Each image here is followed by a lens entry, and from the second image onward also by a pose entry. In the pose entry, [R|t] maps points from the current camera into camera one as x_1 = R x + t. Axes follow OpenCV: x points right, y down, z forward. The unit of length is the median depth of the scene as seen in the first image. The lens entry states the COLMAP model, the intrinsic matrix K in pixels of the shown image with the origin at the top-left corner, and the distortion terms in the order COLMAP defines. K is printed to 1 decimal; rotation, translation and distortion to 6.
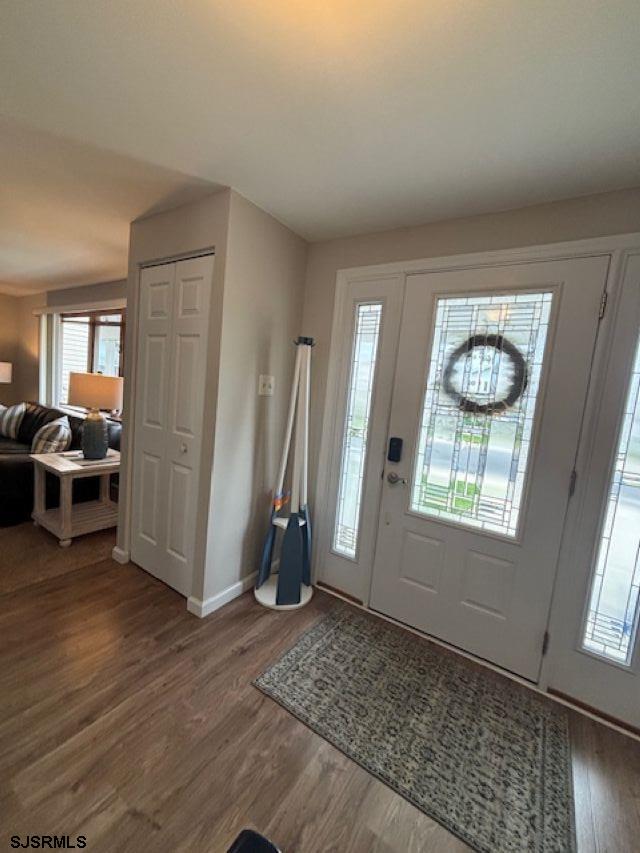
lens RADIAL K [[345.8, 0, 322.4], [0, 345.8, 423.1], [0, 0, 1]] dist [0.008254, 0.001182]
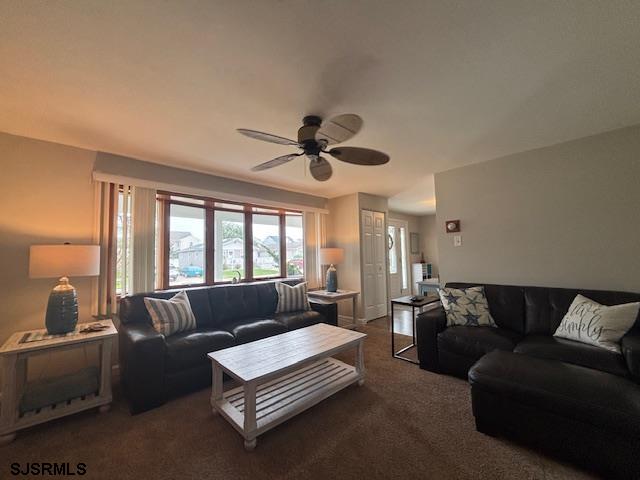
lens RADIAL K [[259.5, 0, 318.2], [0, 259.5, 239.4], [0, 0, 1]] dist [0.008254, 0.001182]
pose [[0.223573, -0.034946, 0.974060, -2.305631], [0.136798, 0.990590, 0.004140, -0.222879], [-0.965040, 0.132324, 0.226250, 0.774575]]
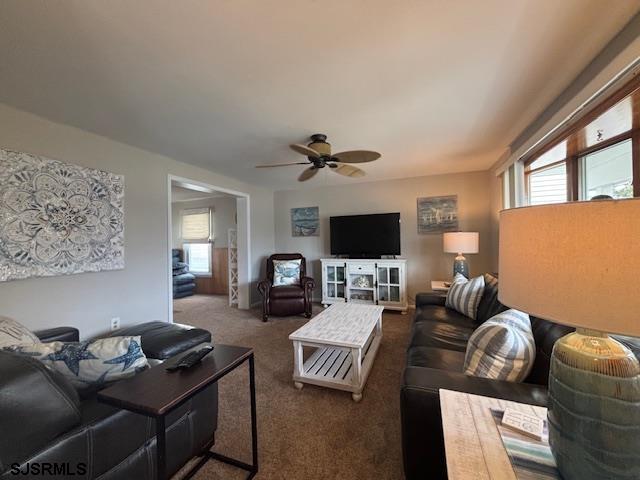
lens RADIAL K [[259.5, 0, 321.6], [0, 259.5, 240.5], [0, 0, 1]] dist [0.008254, 0.001182]
pose [[0.210804, -0.099059, -0.972496, -0.421447], [-0.061919, 0.991501, -0.114417, -0.062482], [0.975565, 0.084336, 0.202878, 0.640098]]
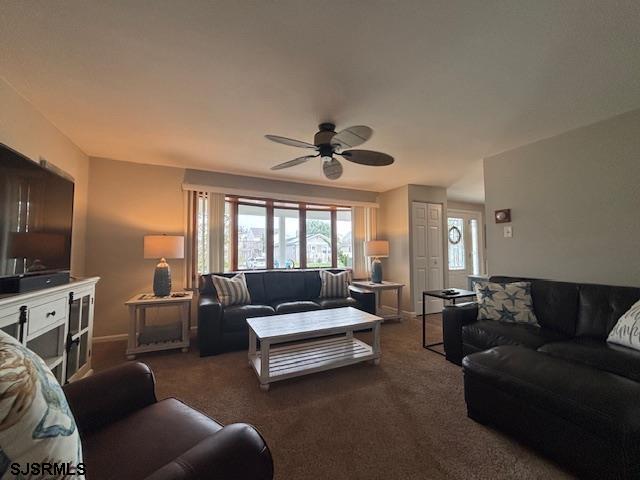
lens RADIAL K [[259.5, 0, 324.8], [0, 259.5, 240.1], [0, 0, 1]] dist [0.008254, 0.001182]
pose [[0.511209, -0.052804, 0.857833, -2.325602], [0.136903, 0.990370, -0.020622, -0.169584], [-0.848483, 0.127982, 0.513515, 0.507055]]
